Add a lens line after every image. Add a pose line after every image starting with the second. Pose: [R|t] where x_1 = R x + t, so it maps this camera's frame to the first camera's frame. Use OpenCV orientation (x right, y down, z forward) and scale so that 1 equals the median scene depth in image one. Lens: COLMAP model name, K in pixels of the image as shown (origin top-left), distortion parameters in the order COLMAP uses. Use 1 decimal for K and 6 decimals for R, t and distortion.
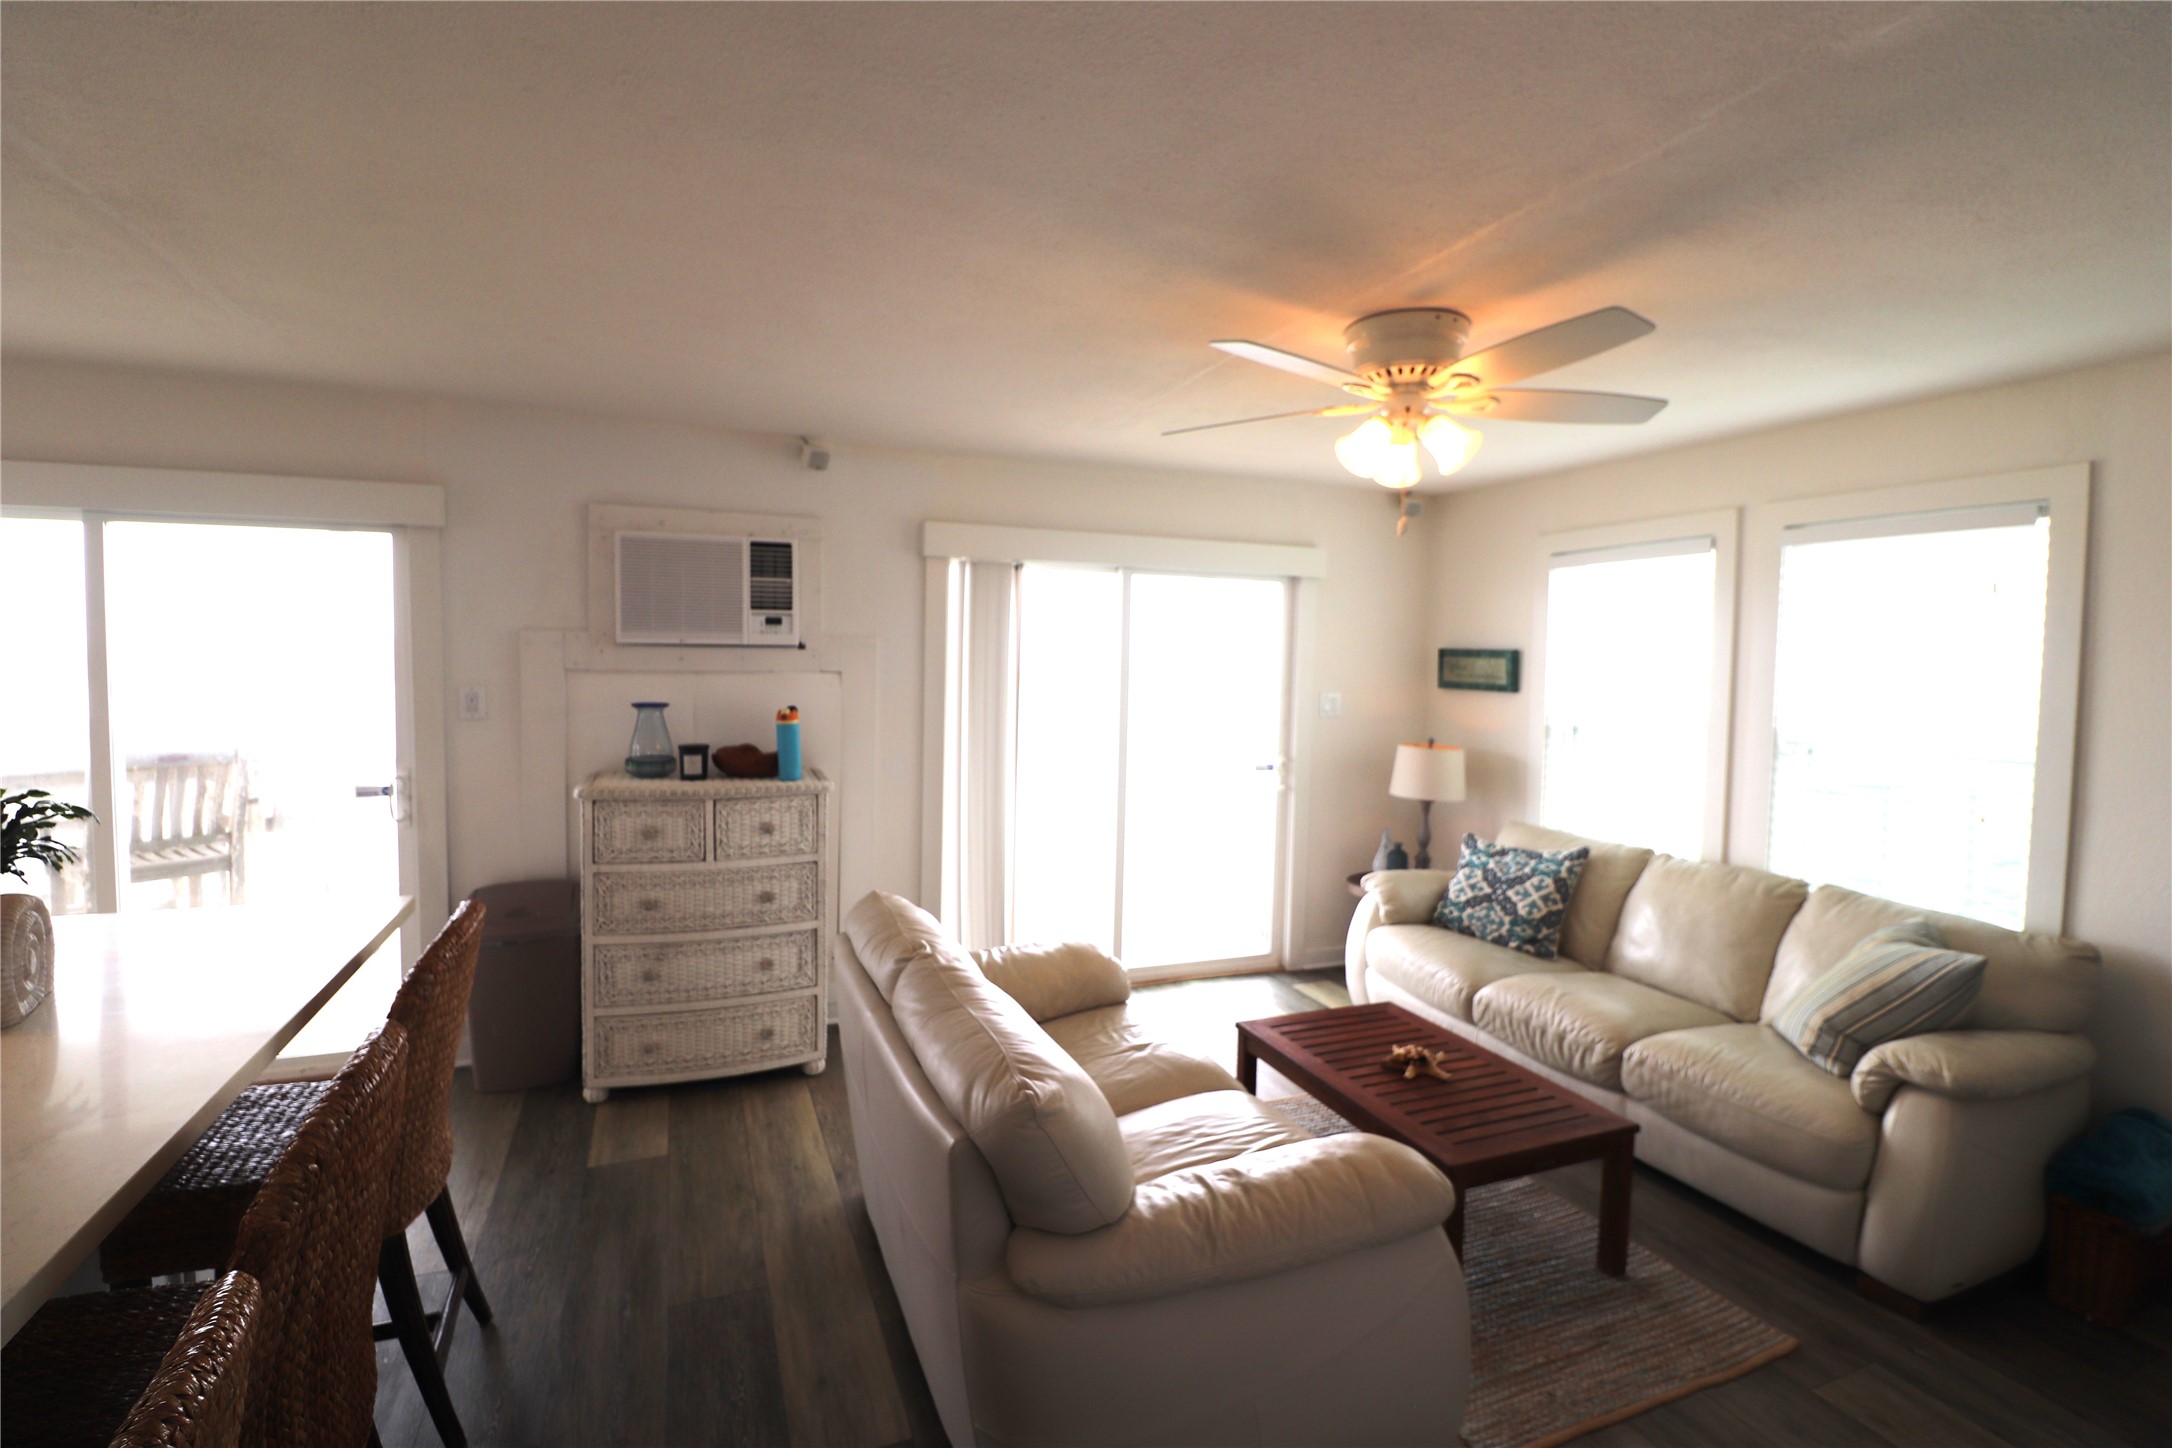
lens RADIAL K [[1000.3, 0, 1091.6], [0, 1000.3, 709.2], [0, 0, 1]] dist [-0.004664, -0.011317]
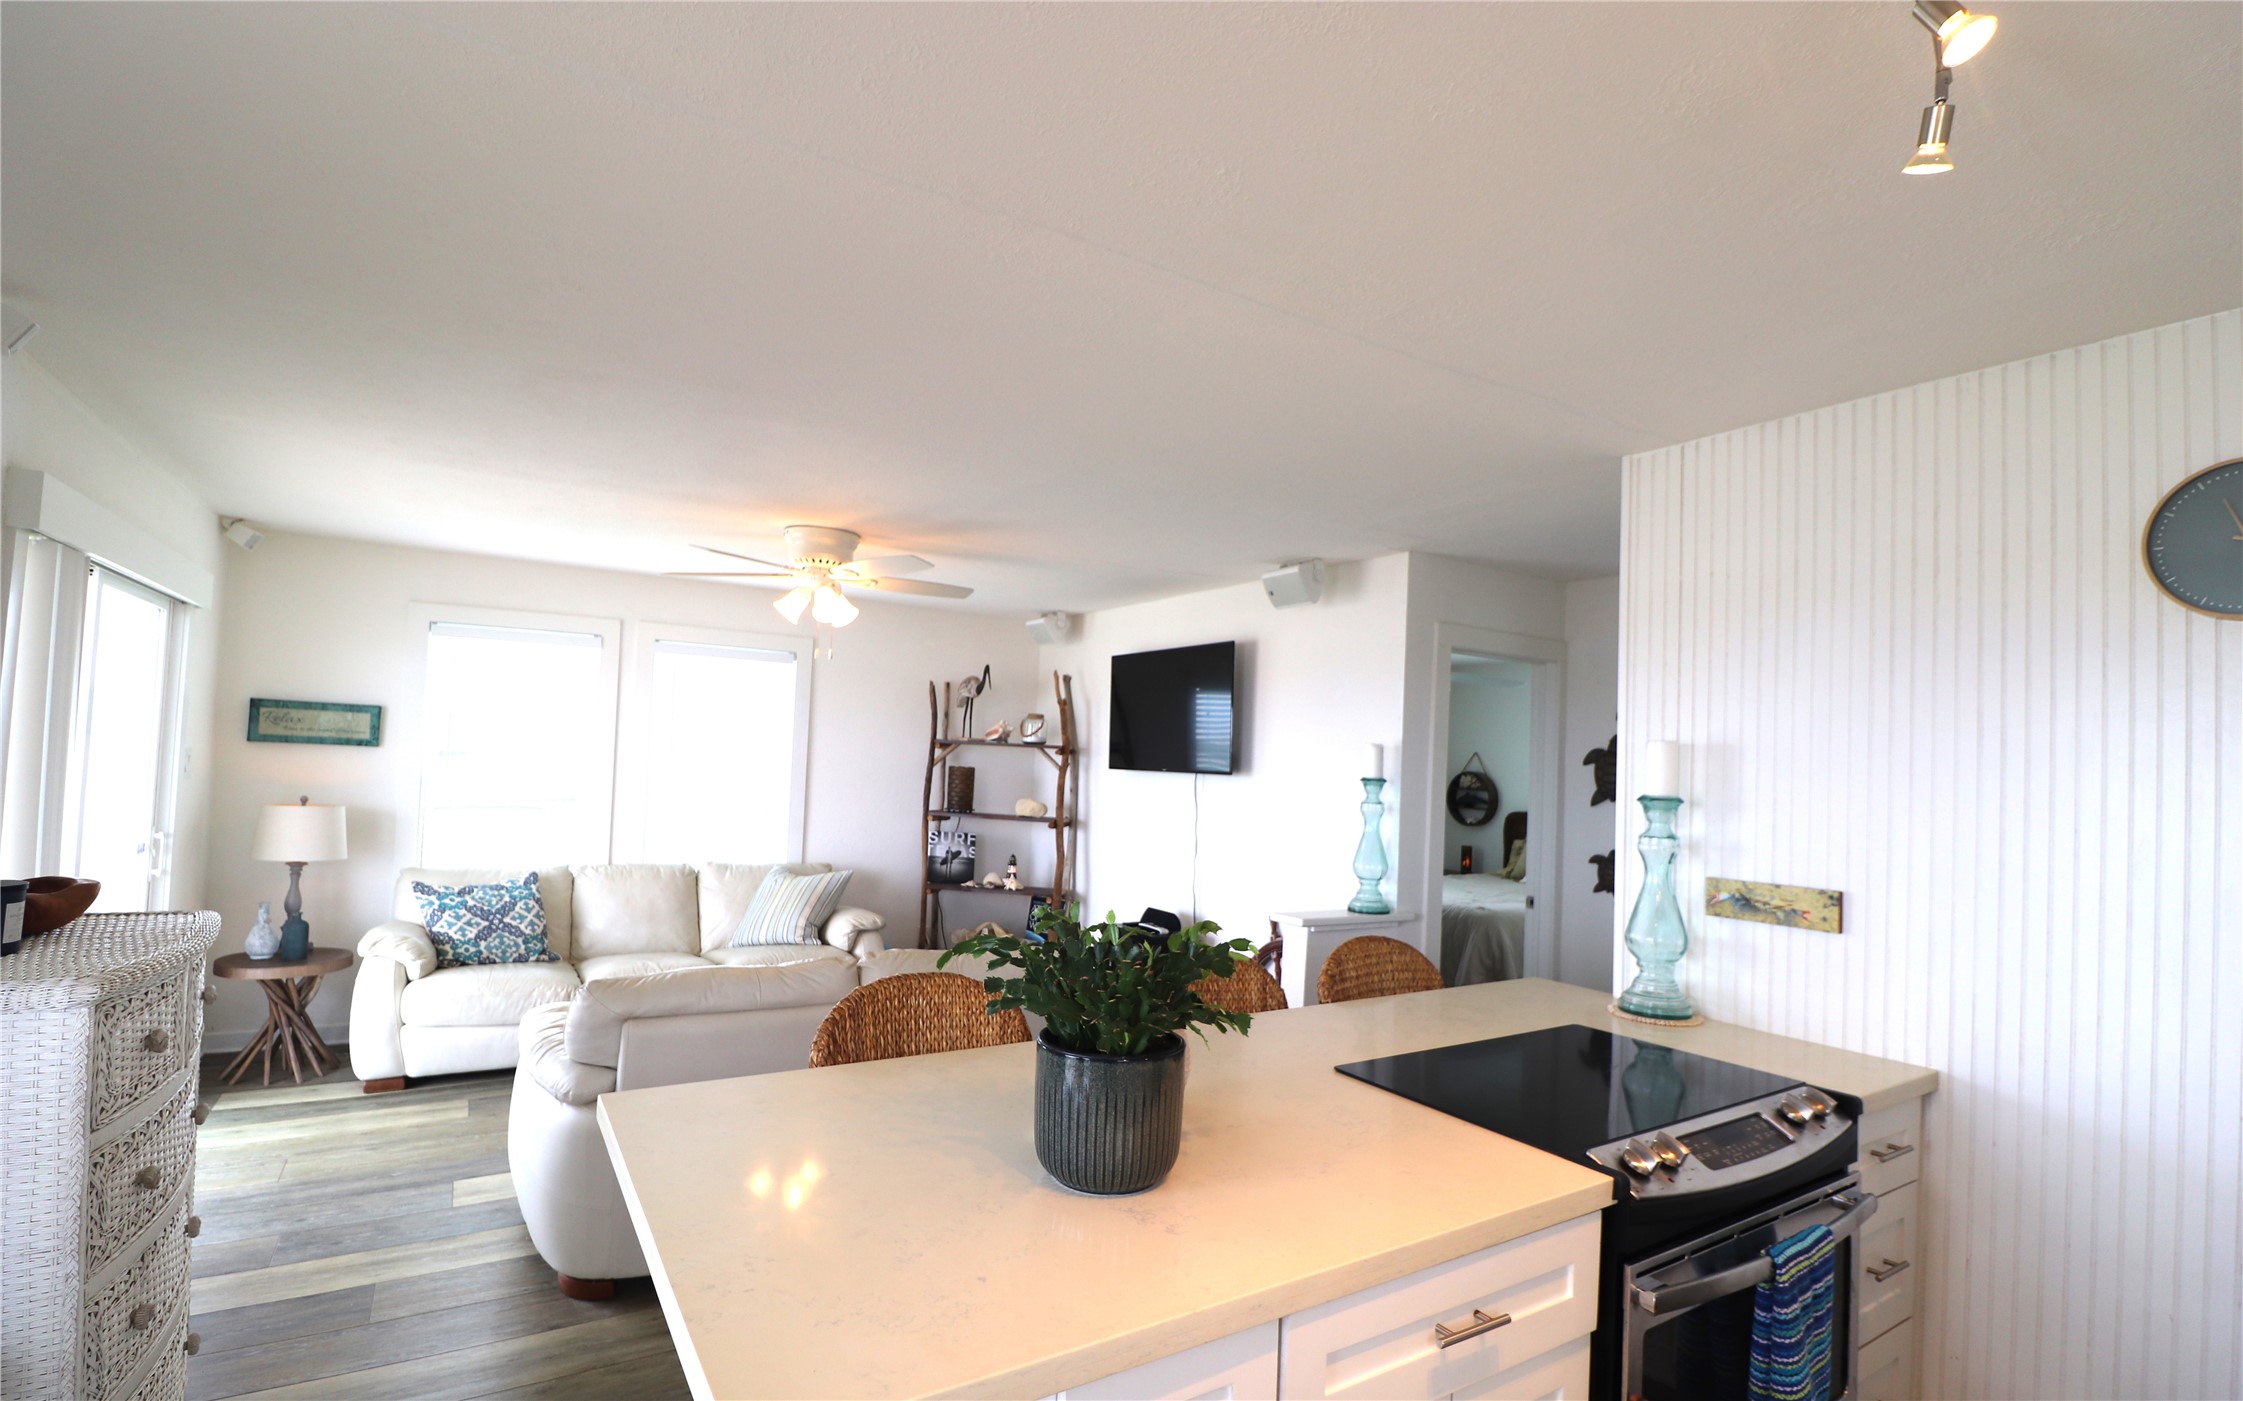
lens RADIAL K [[1032.6, 0, 1127.6], [0, 1032.6, 724.8], [0, 0, 1]] dist [-0.004423, -0.010951]
pose [[-0.175711, 0.007498, 0.984413, -0.946377], [0.006740, 0.999957, -0.006414, -0.033826], [-0.984419, 0.005508, -0.175754, 0.522468]]
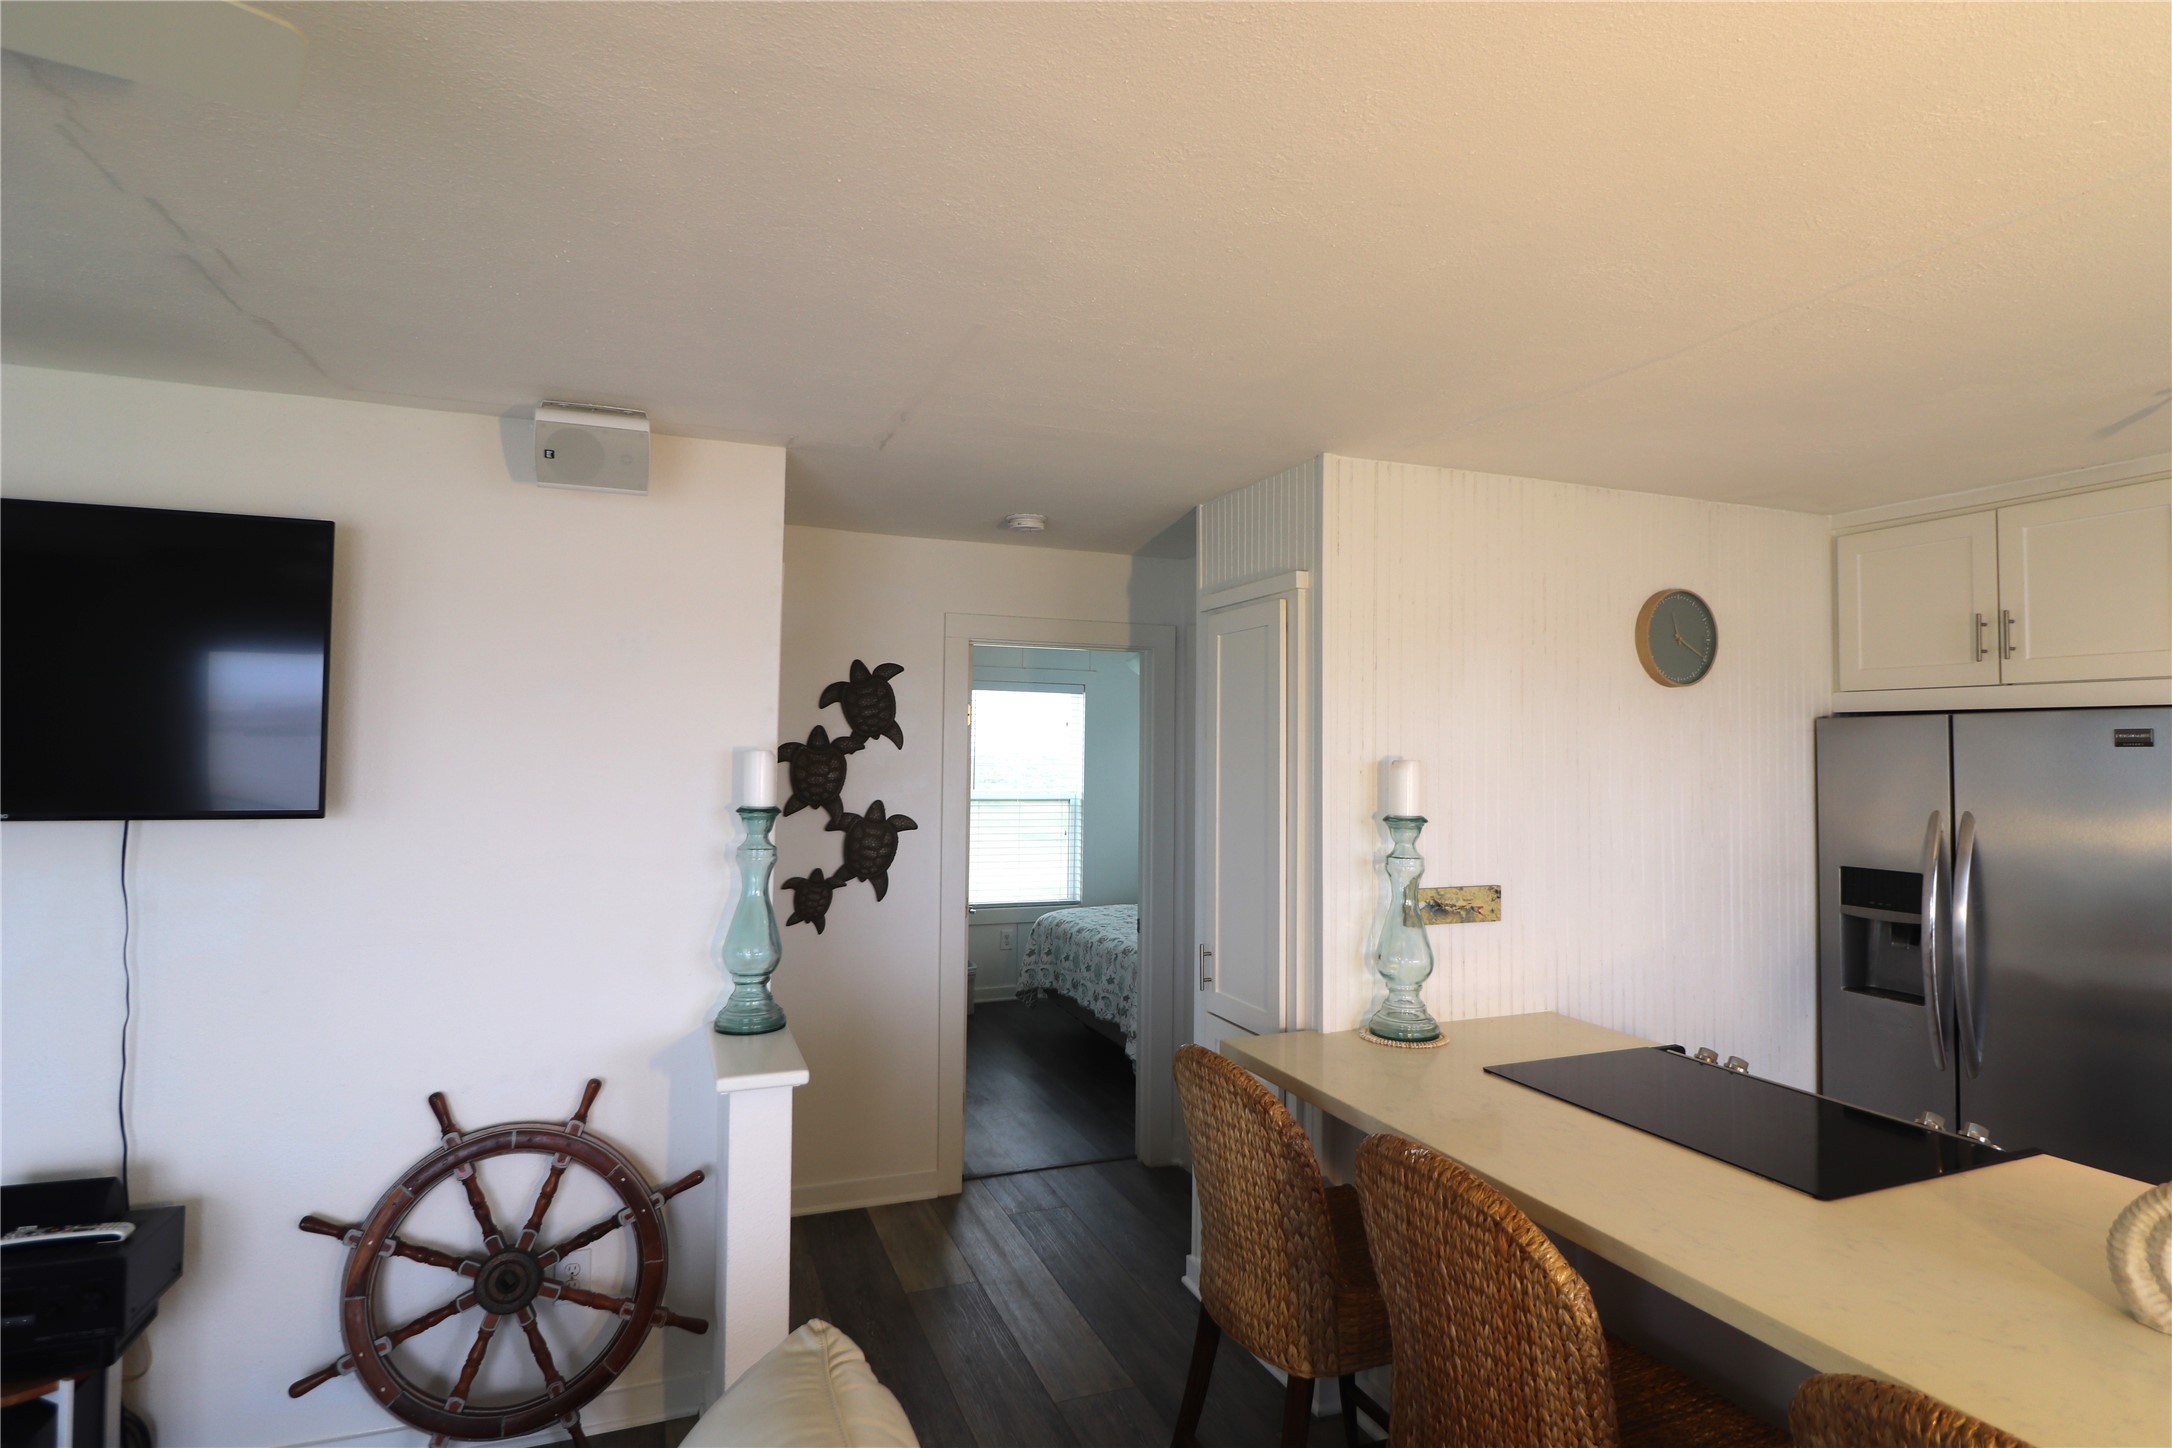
lens RADIAL K [[1111.8, 0, 1084.7], [0, 1111.8, 704.7], [0, 0, 1]] dist [-0.002535, -0.008748]
pose [[-0.999395, -0.030506, 0.016730, -0.120929], [-0.030391, 0.999513, 0.007075, -0.060779], [-0.016938, 0.006562, -0.999835, 0.793728]]
